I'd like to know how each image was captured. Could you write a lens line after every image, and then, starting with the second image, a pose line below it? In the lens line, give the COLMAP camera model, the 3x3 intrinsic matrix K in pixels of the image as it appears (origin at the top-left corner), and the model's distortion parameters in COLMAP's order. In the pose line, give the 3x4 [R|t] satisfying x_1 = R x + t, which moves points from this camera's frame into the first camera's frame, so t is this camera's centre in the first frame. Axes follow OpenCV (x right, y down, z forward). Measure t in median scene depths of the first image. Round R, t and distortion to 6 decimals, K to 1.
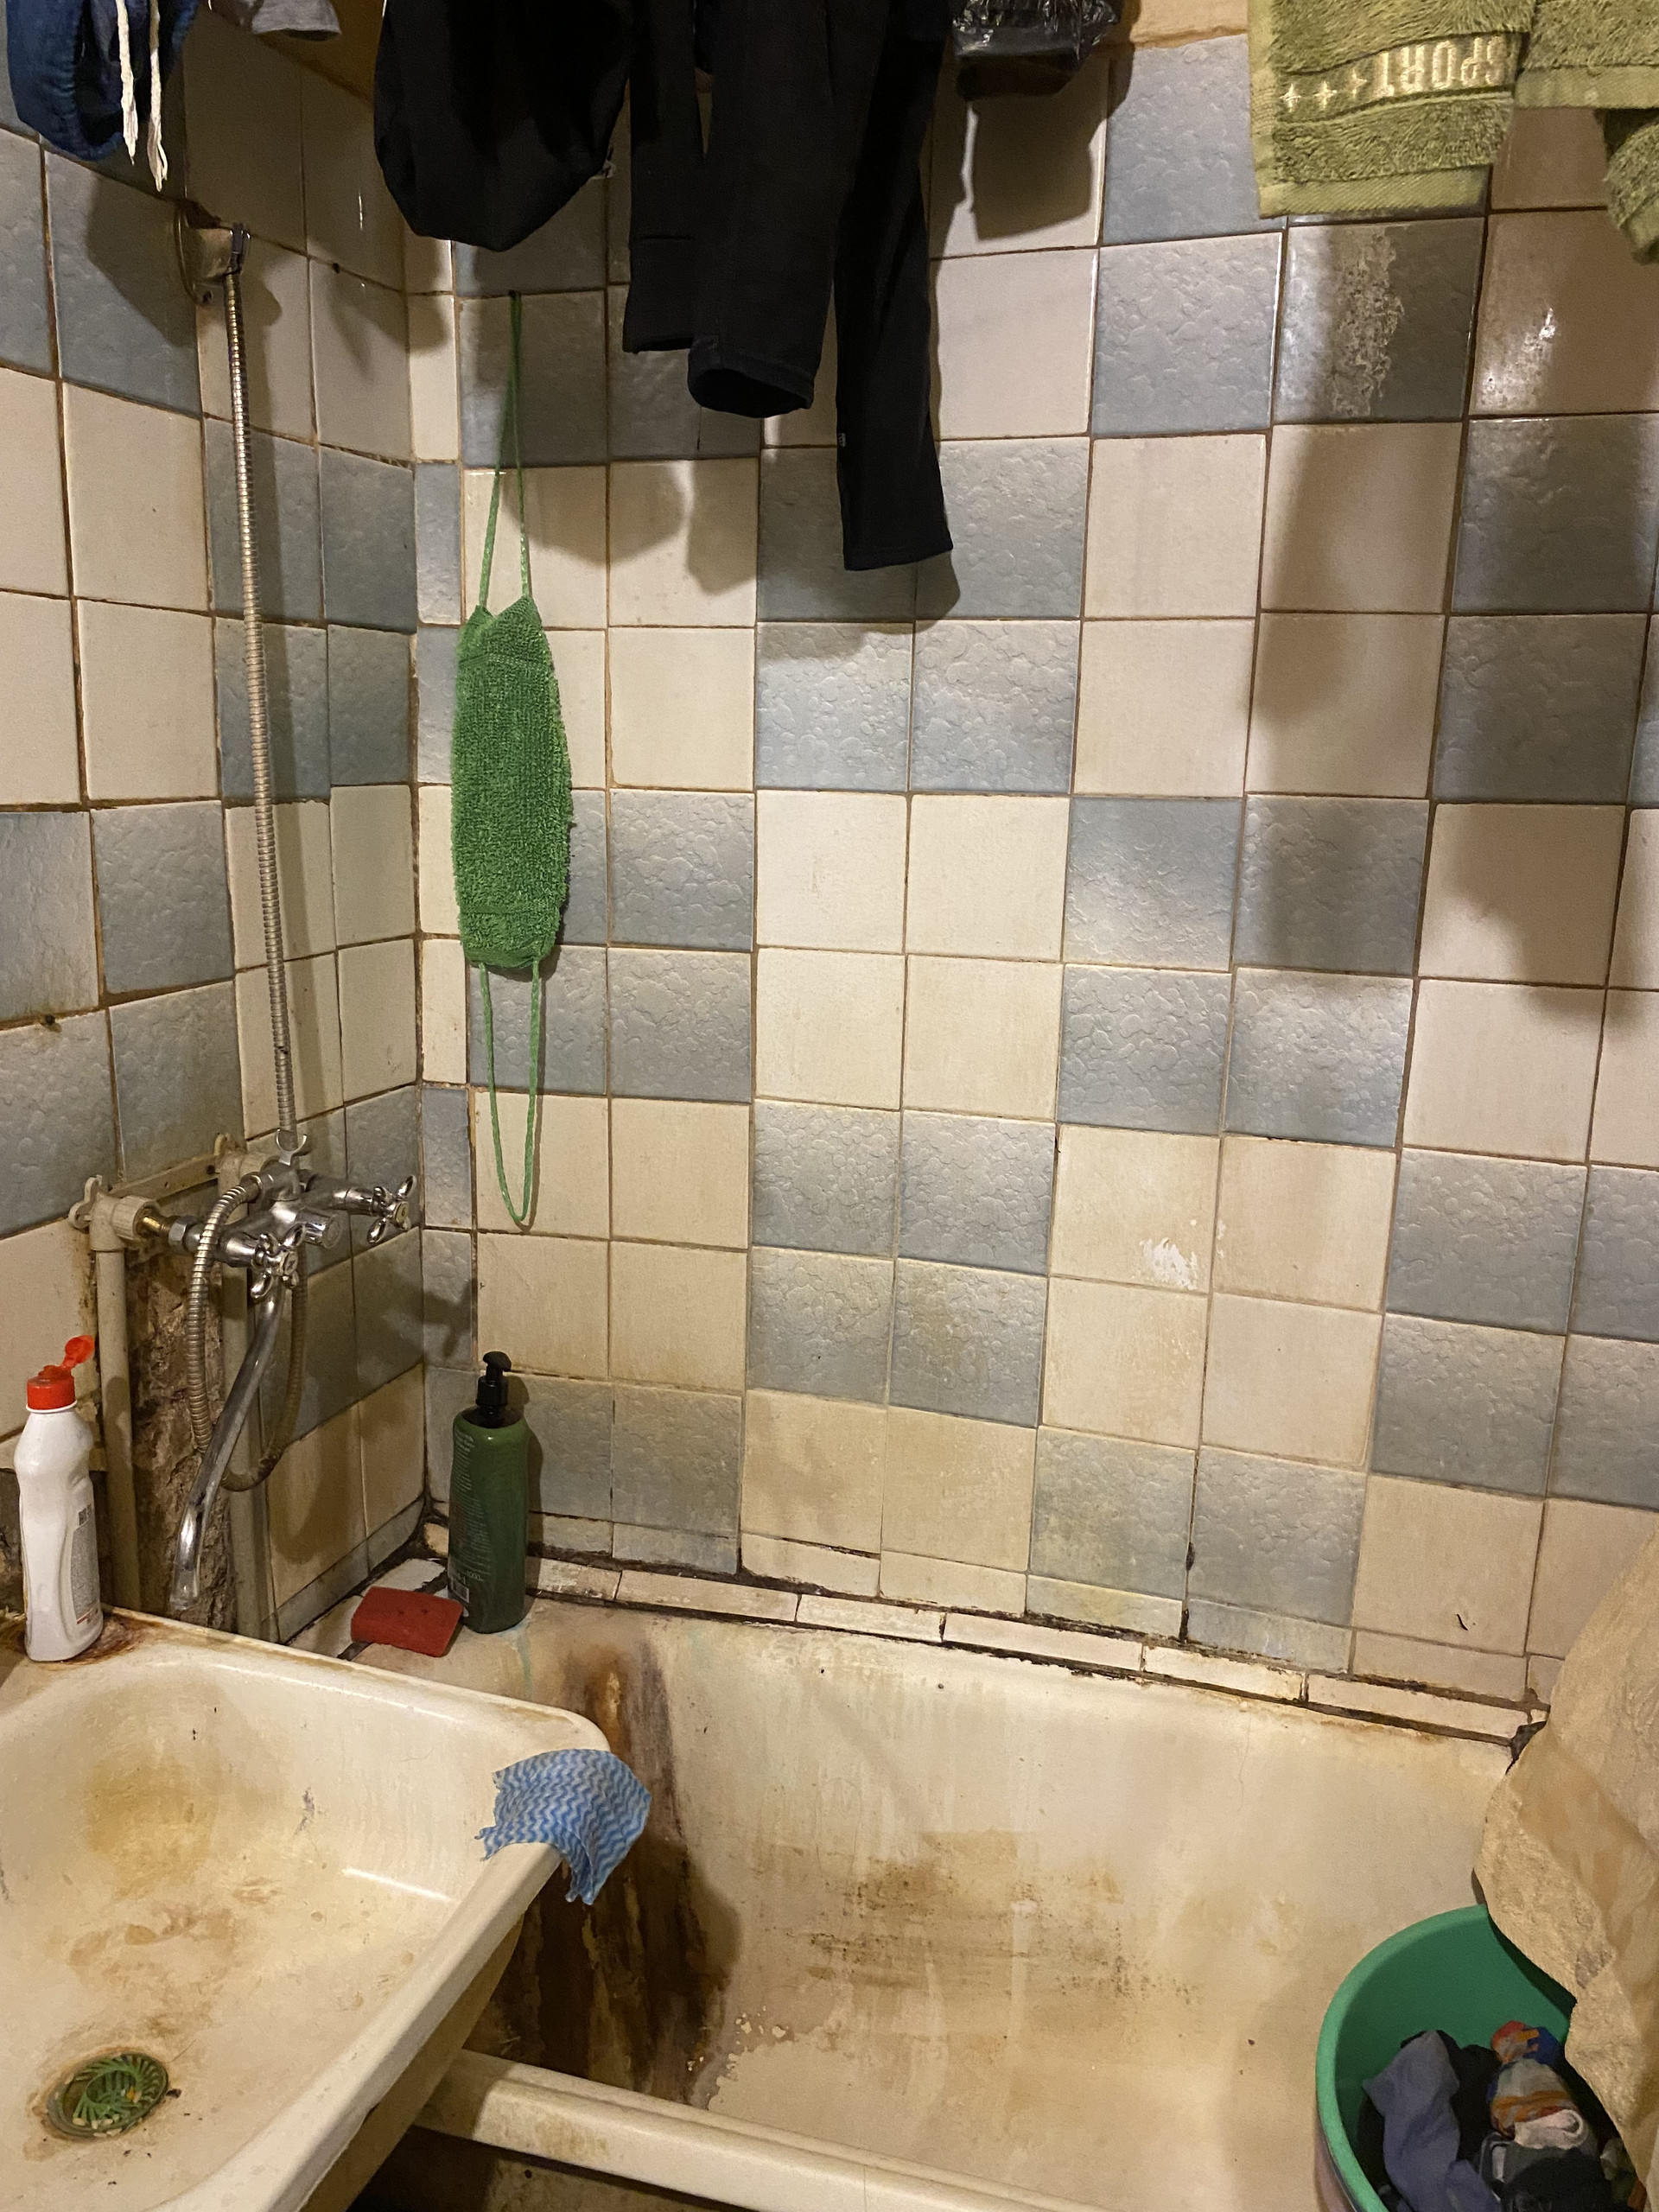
lens RADIAL K [[1640.9, 0, 799.2], [0, 1640.9, 1104.4], [0, 0, 1]] dist [0.005716, -0.018856]
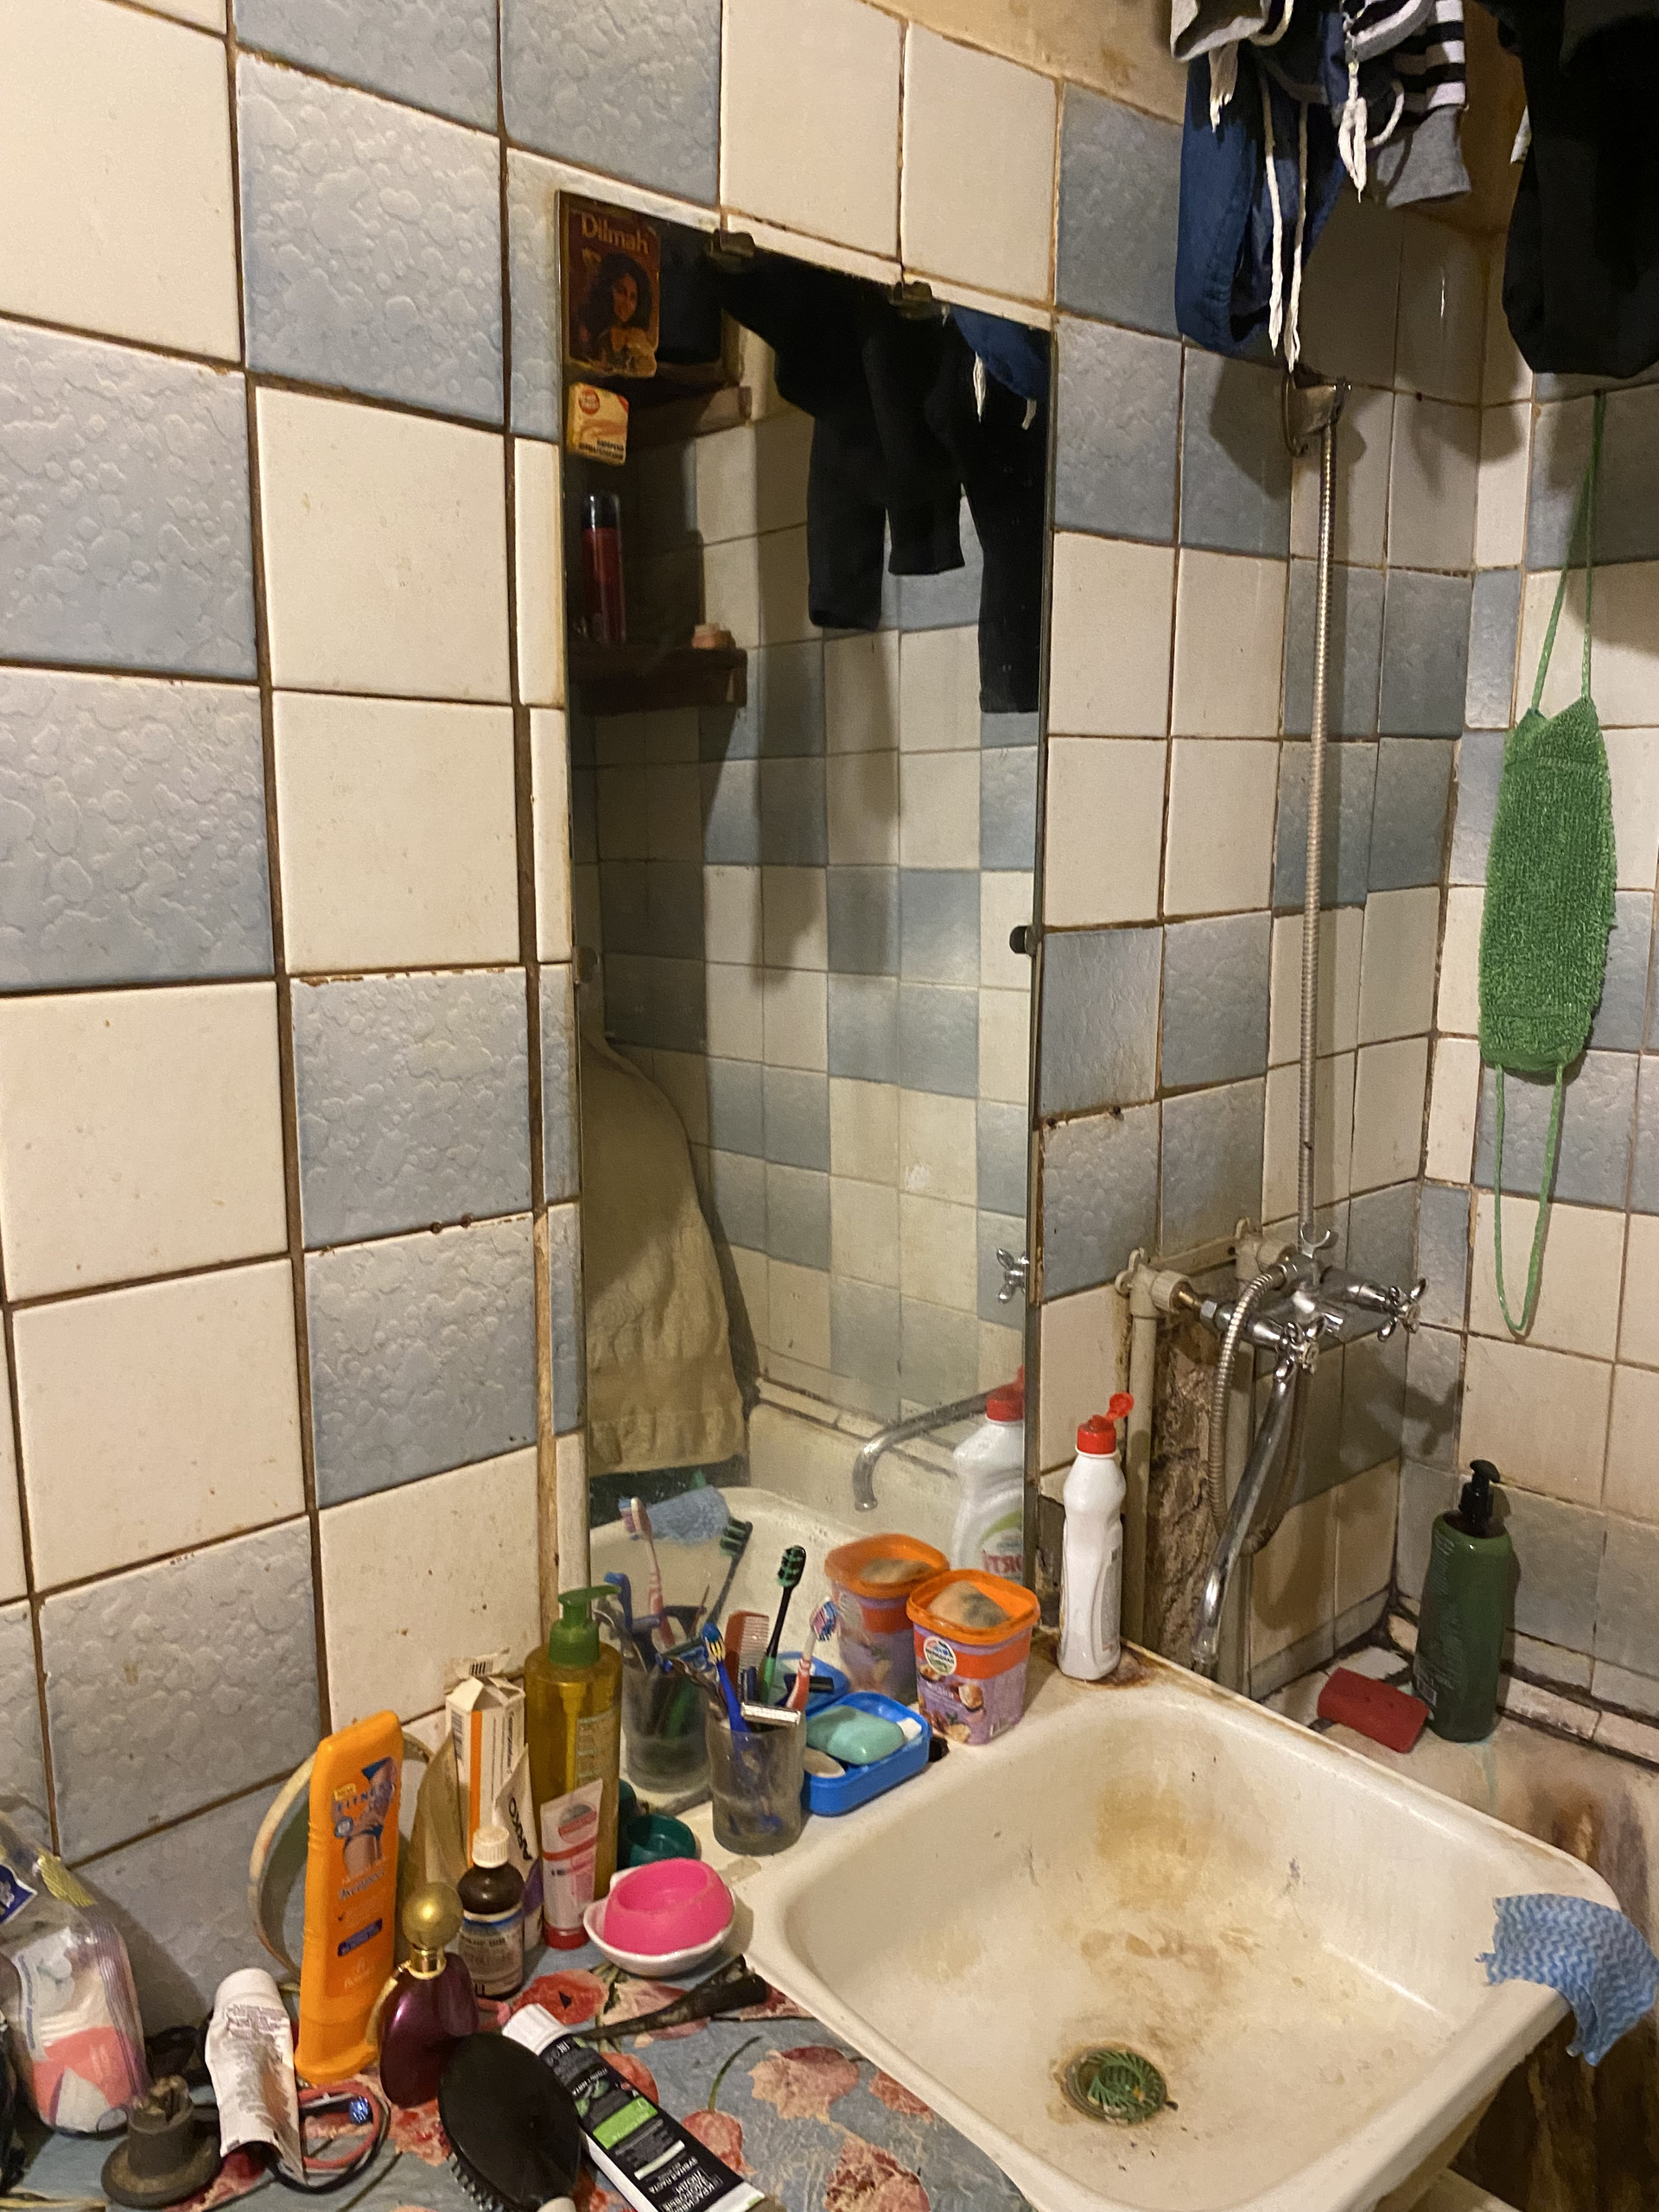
lens RADIAL K [[1640.9, 0, 799.2], [0, 1640.9, 1104.4], [0, 0, 1]] dist [0.005716, -0.018856]
pose [[0.864594, 0.071151, -0.497407, -0.075007], [-0.081081, 0.996706, 0.001637, -0.034761], [0.495885, 0.038915, 0.867516, -0.077956]]
